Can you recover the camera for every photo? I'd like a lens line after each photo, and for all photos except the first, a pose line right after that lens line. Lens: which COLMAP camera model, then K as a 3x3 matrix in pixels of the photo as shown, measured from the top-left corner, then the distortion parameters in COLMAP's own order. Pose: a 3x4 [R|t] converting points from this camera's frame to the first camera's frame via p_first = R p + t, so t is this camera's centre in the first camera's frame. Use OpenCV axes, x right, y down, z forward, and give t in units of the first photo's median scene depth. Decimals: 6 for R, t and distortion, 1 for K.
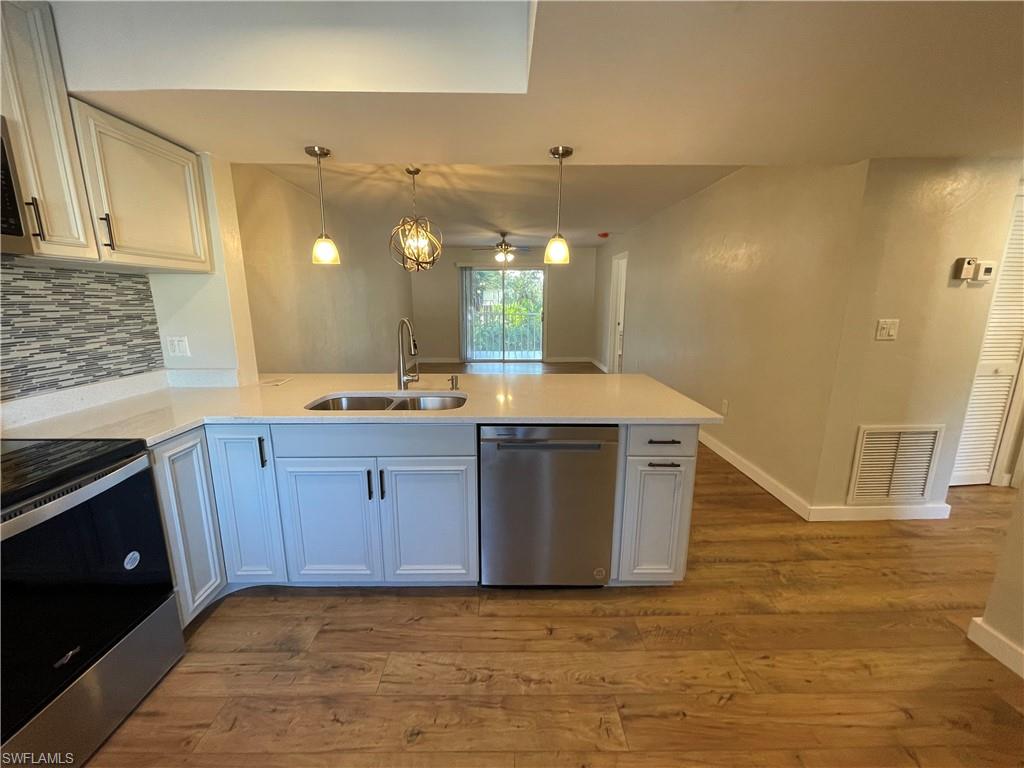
lens RADIAL K [[415.7, 0, 508.5], [0, 415.7, 386.1], [0, 0, 1]] dist [-0.000377, -0.000241]
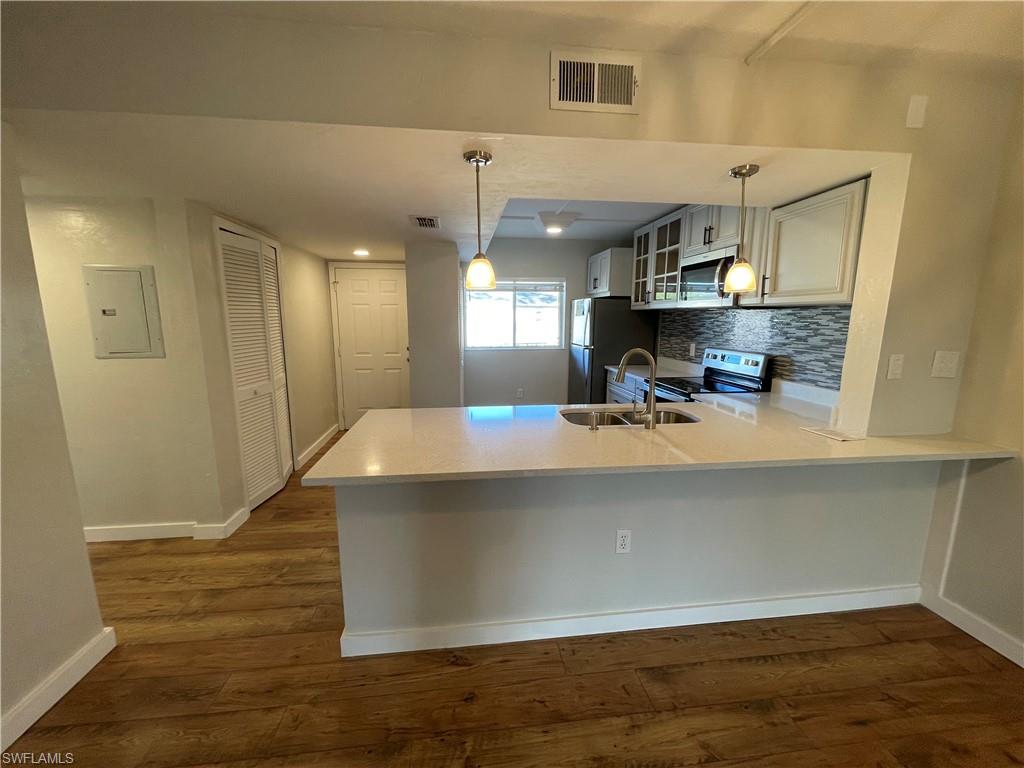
lens RADIAL K [[413.7, 0, 512.0], [0, 413.7, 384.0], [0, 0, 1]] dist [0.033953, -0.000039]
pose [[-0.993710, 0.018814, -0.110393, 0.185041], [-0.022646, 0.931657, 0.362632, -0.535308], [0.109670, 0.362851, -0.925371, 2.319993]]
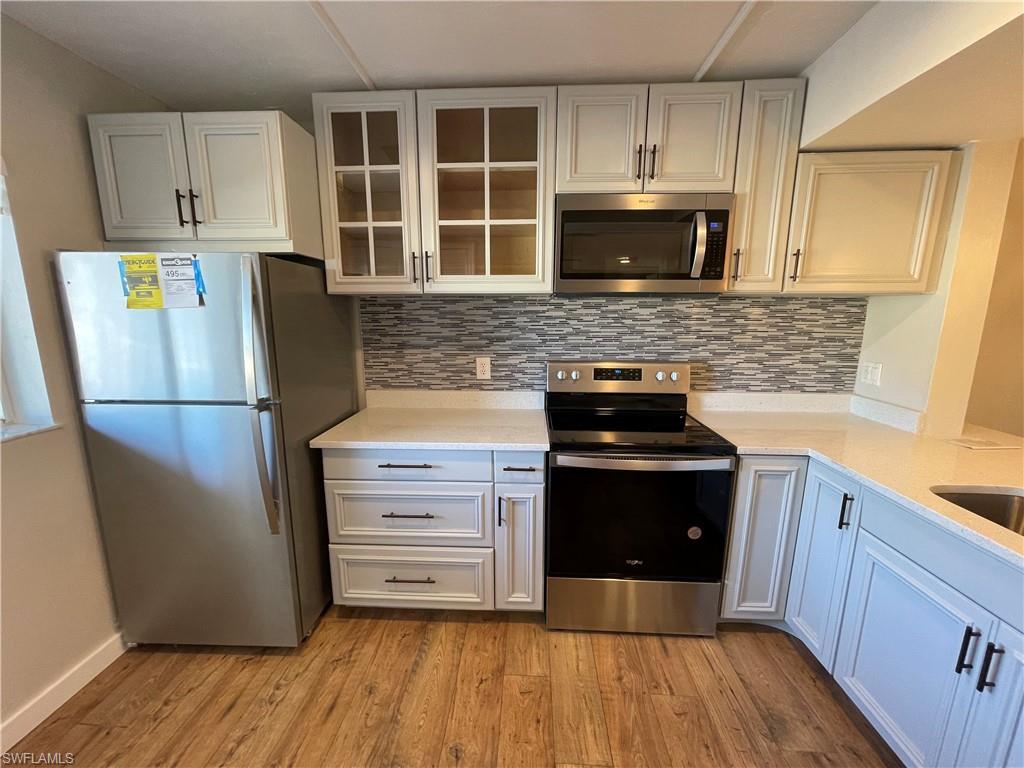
lens RADIAL K [[408.1, 0, 508.4], [0, 408.1, 386.2], [0, 0, 1]] dist [-0.001644, 0.000019]
pose [[-0.062295, 0.182759, -0.981182, 0.201670], [-0.205607, 0.959655, 0.191803, -0.098980], [0.976650, 0.213686, -0.022205, 0.304777]]
